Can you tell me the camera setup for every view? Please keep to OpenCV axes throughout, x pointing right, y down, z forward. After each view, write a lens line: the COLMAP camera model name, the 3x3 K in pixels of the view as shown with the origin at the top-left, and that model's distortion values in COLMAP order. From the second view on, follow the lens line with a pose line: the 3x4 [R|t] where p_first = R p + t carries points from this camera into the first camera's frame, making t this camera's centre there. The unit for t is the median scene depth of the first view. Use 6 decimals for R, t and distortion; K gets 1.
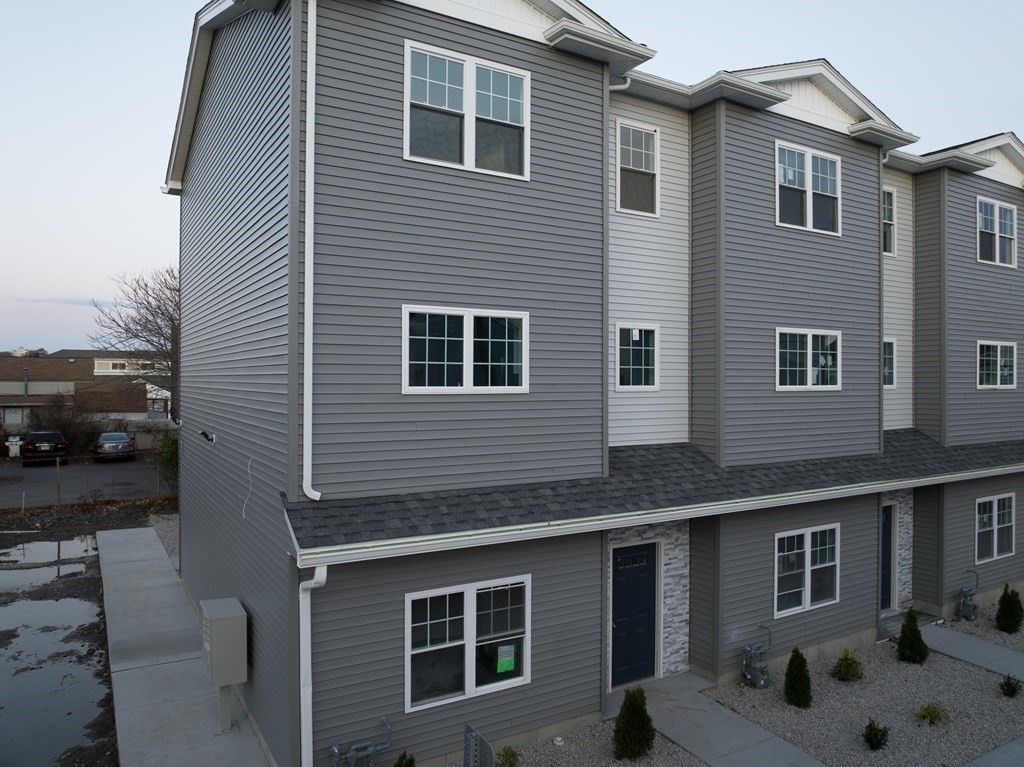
lens RADIAL K [[713.2, 0, 514.9], [0, 713.2, 377.4], [0, 0, 1]] dist [-0.044409, -0.001355]
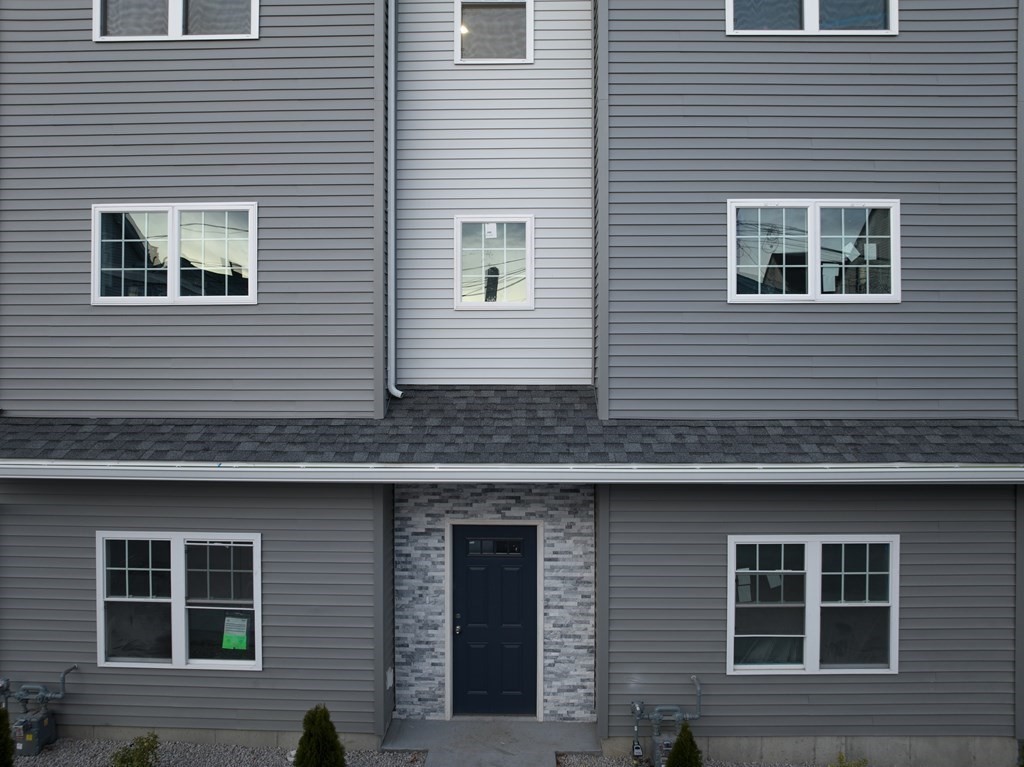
lens RADIAL K [[713.2, 0, 514.9], [0, 713.2, 377.4], [0, 0, 1]] dist [-0.044409, -0.001355]
pose [[0.848365, -0.003153, -0.529403, 0.567387], [0.004821, 0.999987, 0.001769, 0.086514], [0.529391, -0.004053, 0.848369, 0.404327]]
